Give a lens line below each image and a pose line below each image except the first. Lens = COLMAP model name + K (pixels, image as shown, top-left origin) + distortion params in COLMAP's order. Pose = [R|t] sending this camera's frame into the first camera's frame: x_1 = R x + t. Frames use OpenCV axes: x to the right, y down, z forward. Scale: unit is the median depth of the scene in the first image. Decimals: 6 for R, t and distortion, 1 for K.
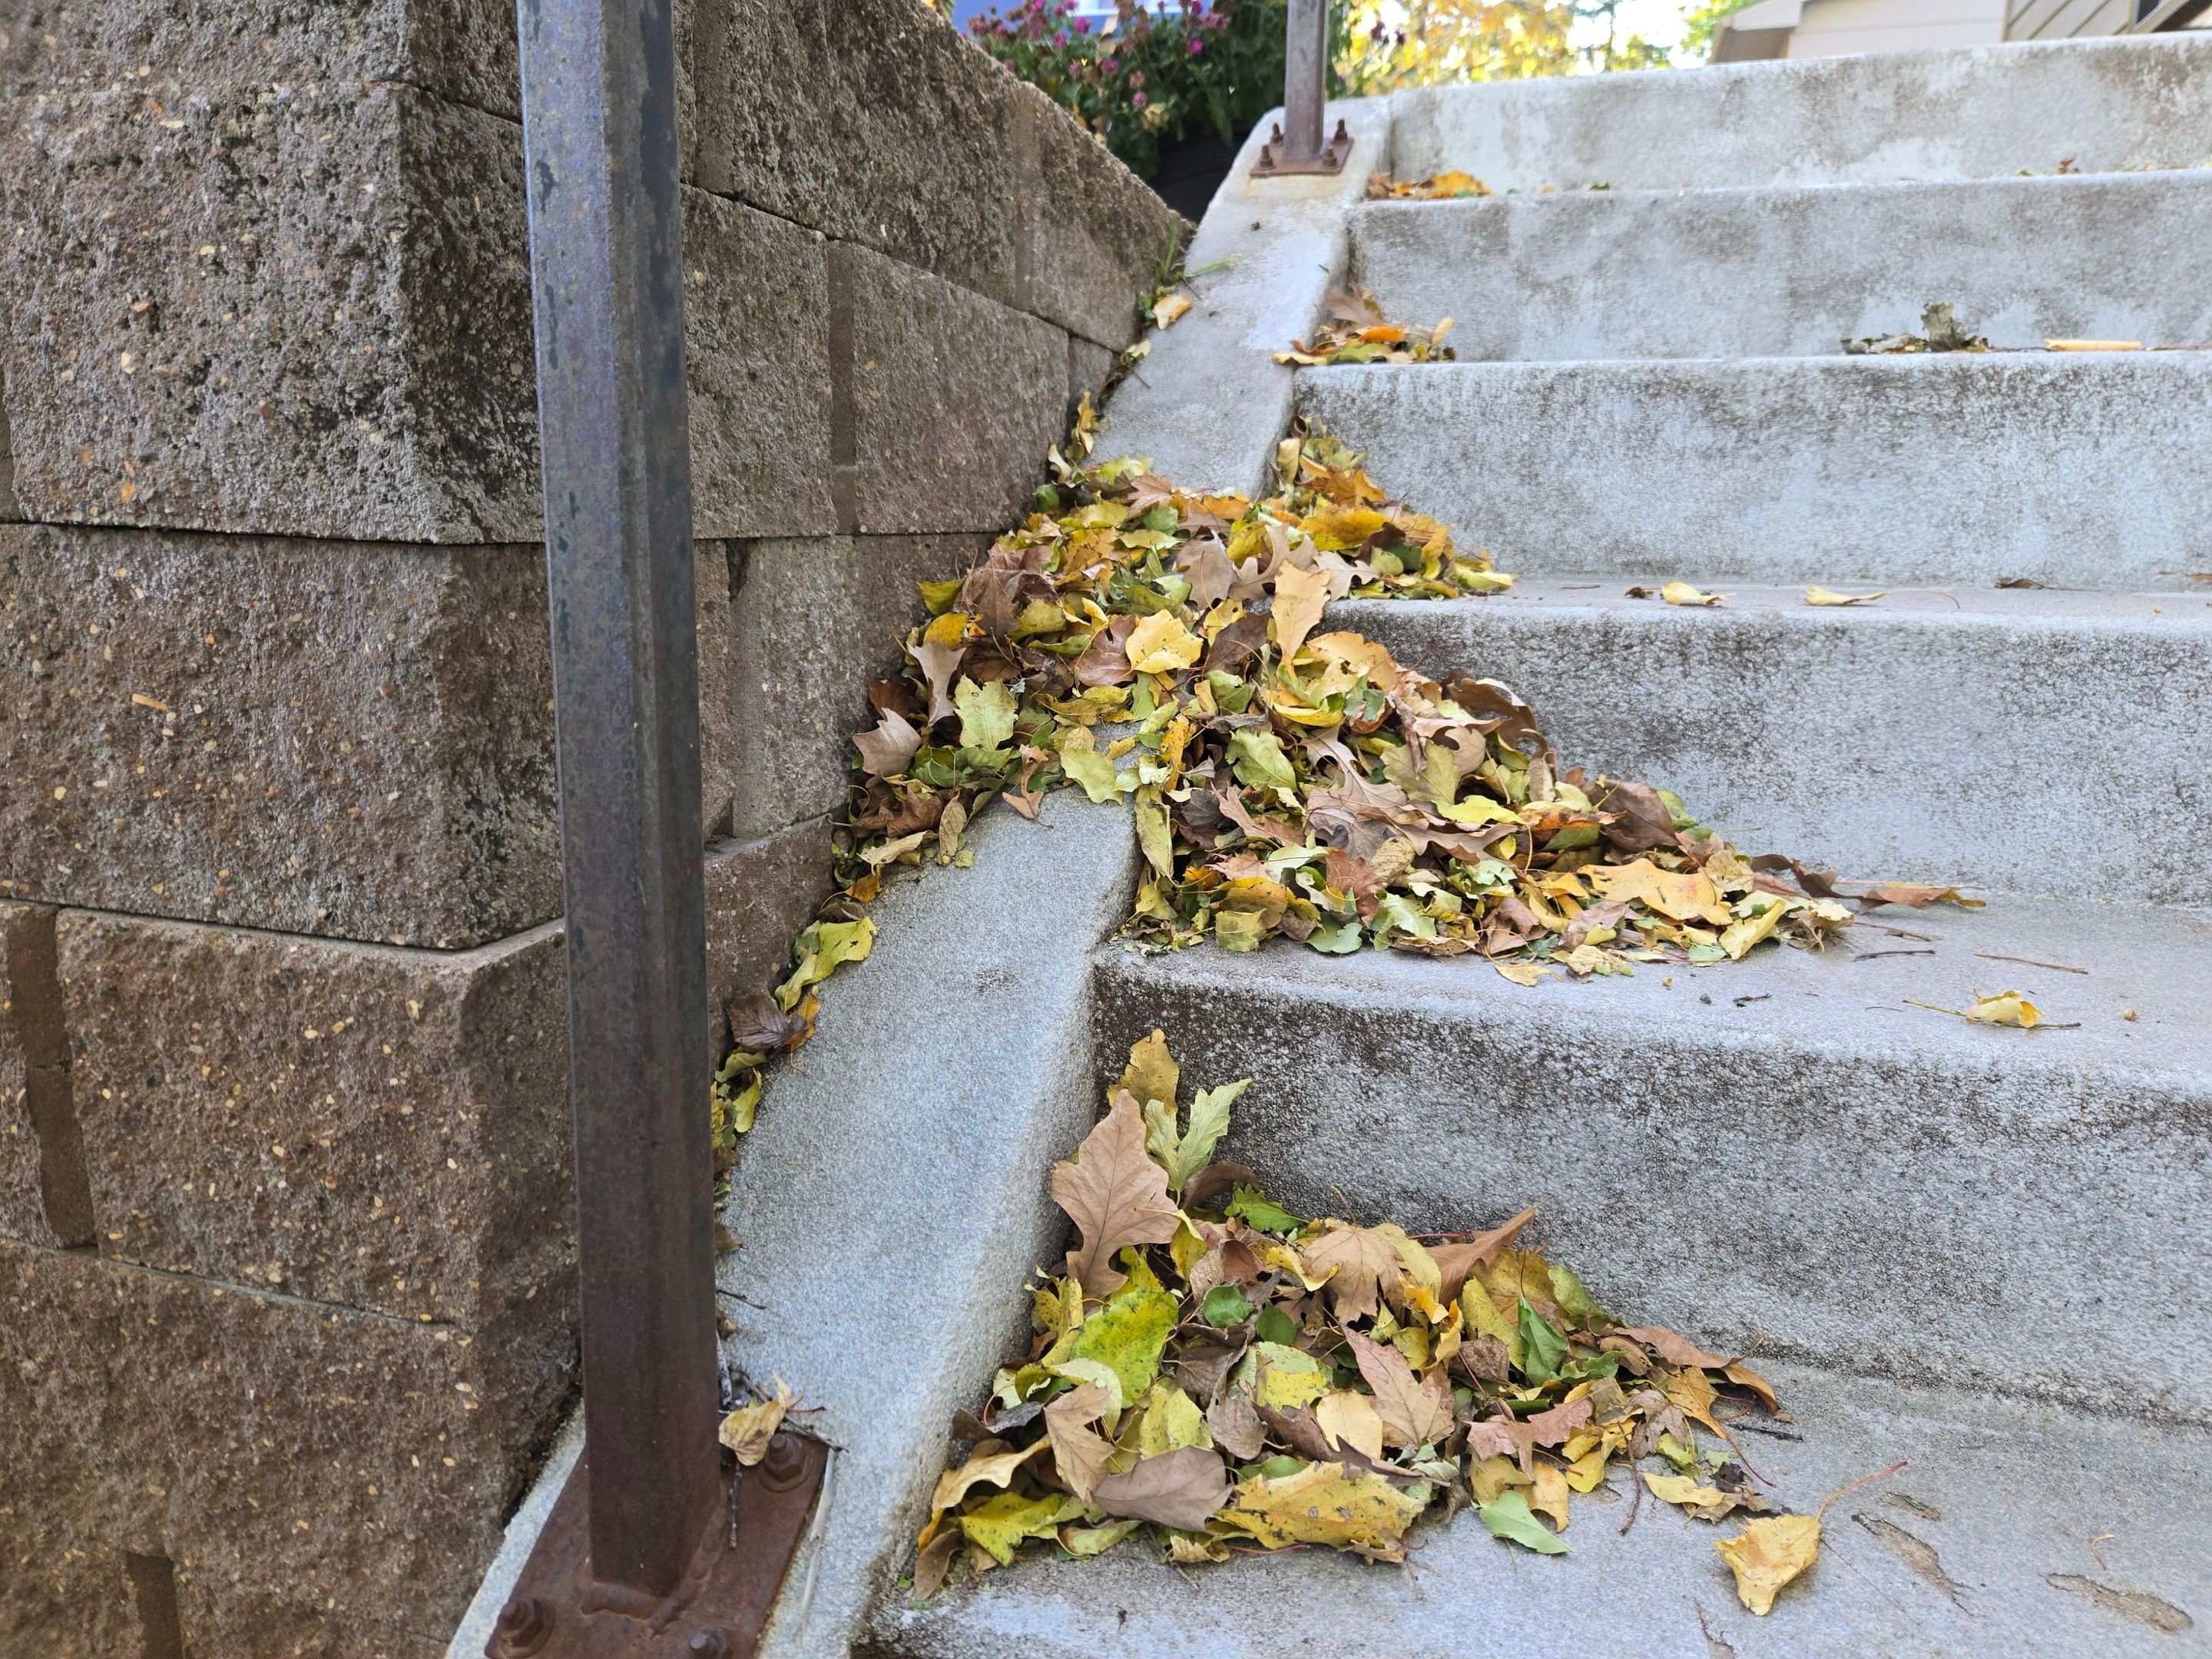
lens RADIAL K [[1506.5, 0, 1097.7], [0, 1506.5, 823.2], [0, 0, 1]] dist [0.081613, -0.075624]
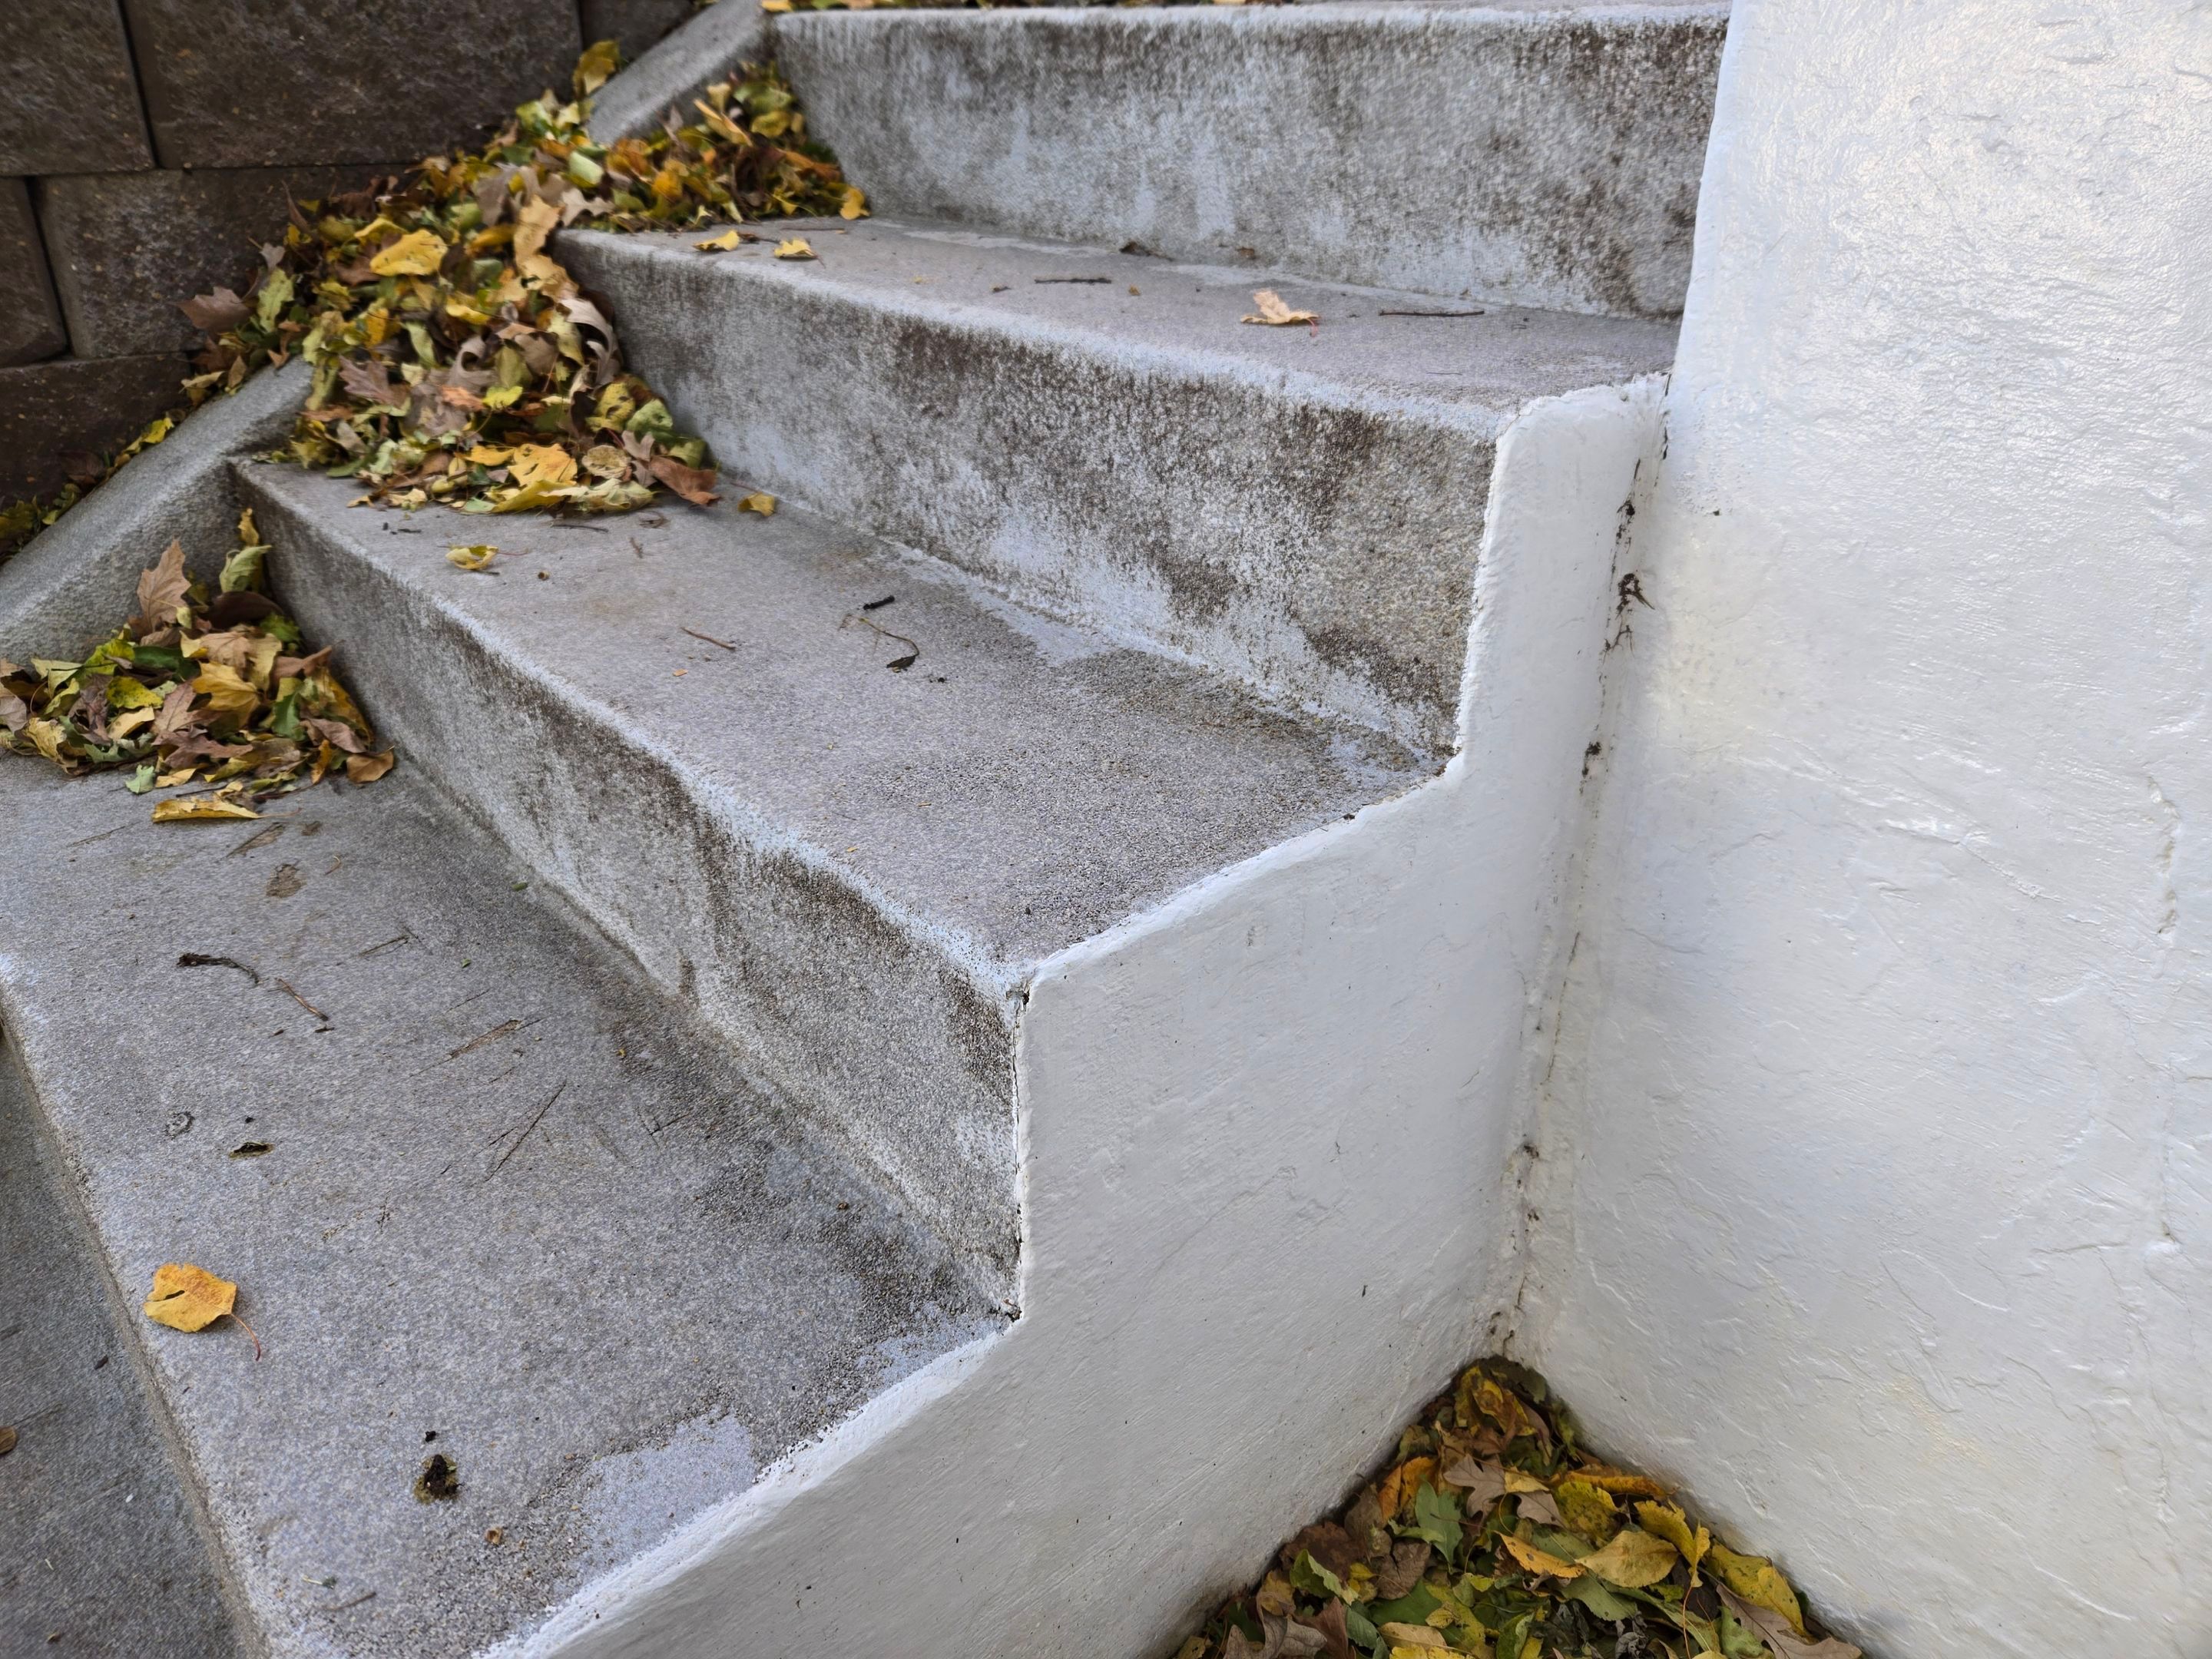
lens RADIAL K [[1523.4, 0, 1047.4], [0, 1523.4, 810.8], [0, 0, 1]] dist [0.039604, -0.040324]
pose [[0.846698, 0.231895, -0.478882, 1.621717], [-0.108420, 0.956339, 0.271406, -0.091002], [0.520911, -0.177878, 0.834872, 0.021920]]
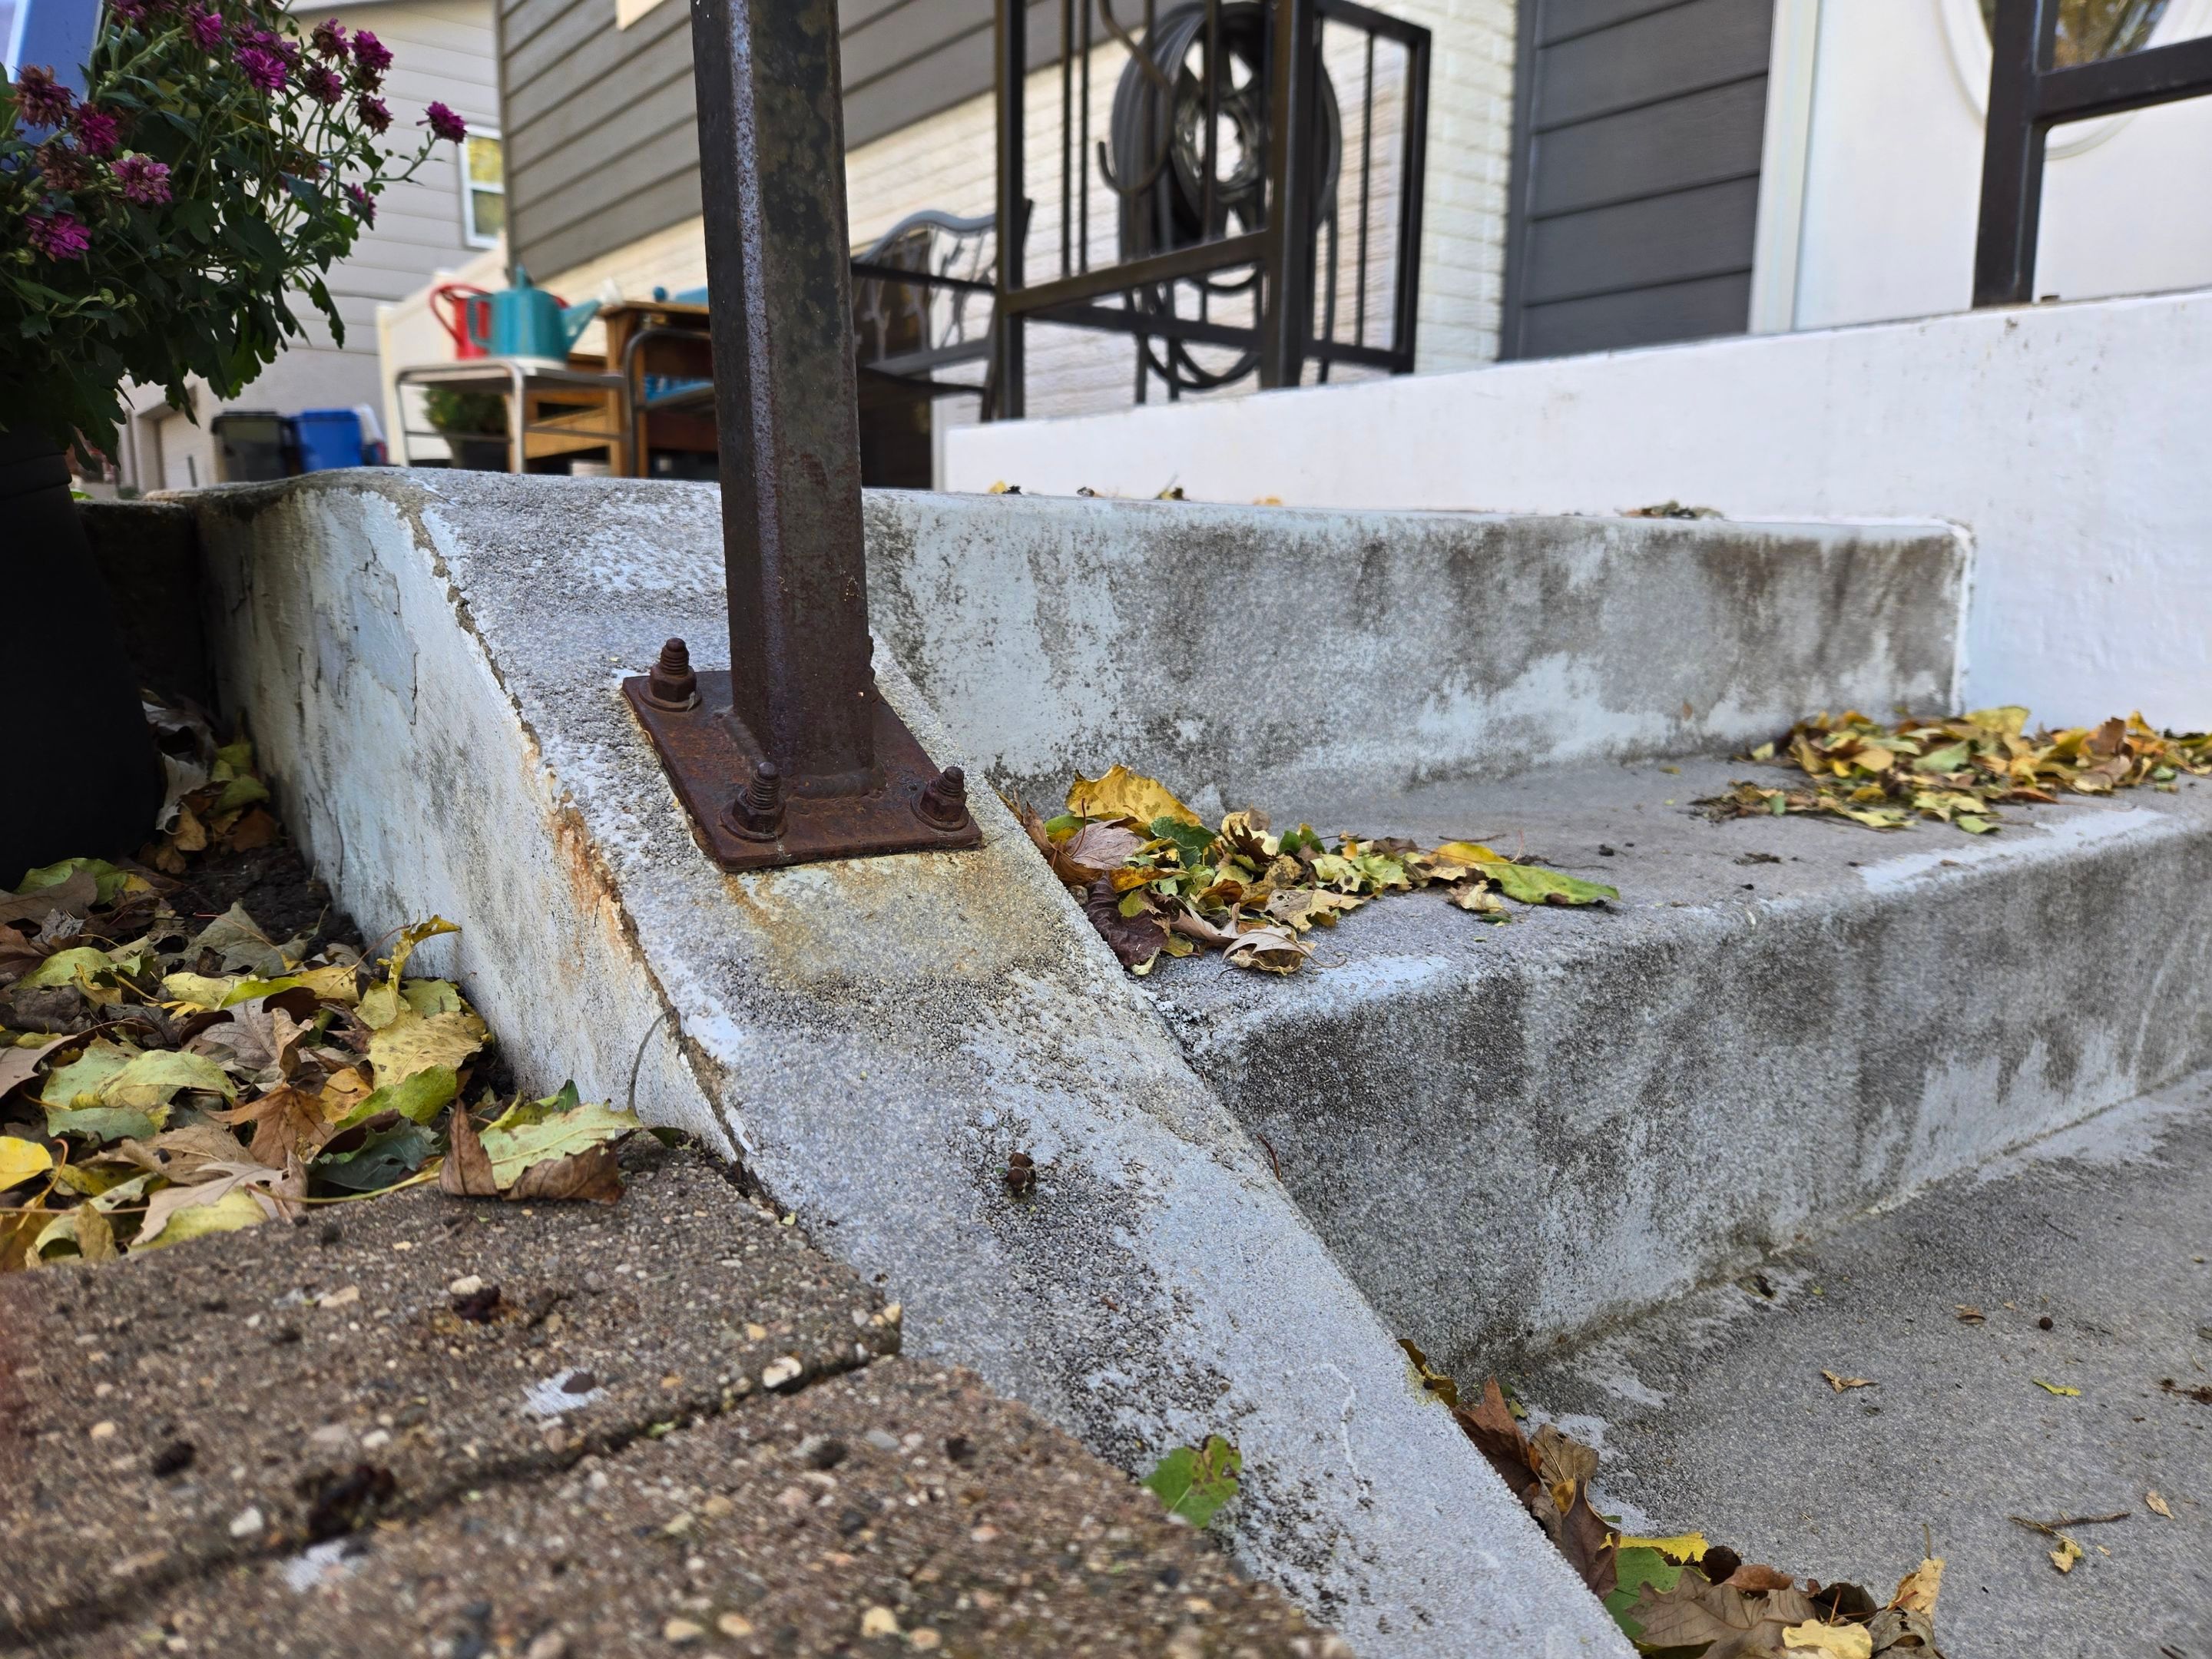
lens RADIAL K [[1509.6, 0, 1130.0], [0, 1509.6, 791.3], [0, 0, 1]] dist [0.076208, -0.075149]
pose [[0.571181, -0.130793, 0.810336, -0.174814], [0.158338, 0.986238, 0.047577, -0.883891], [-0.805407, 0.101132, 0.584030, 1.545719]]
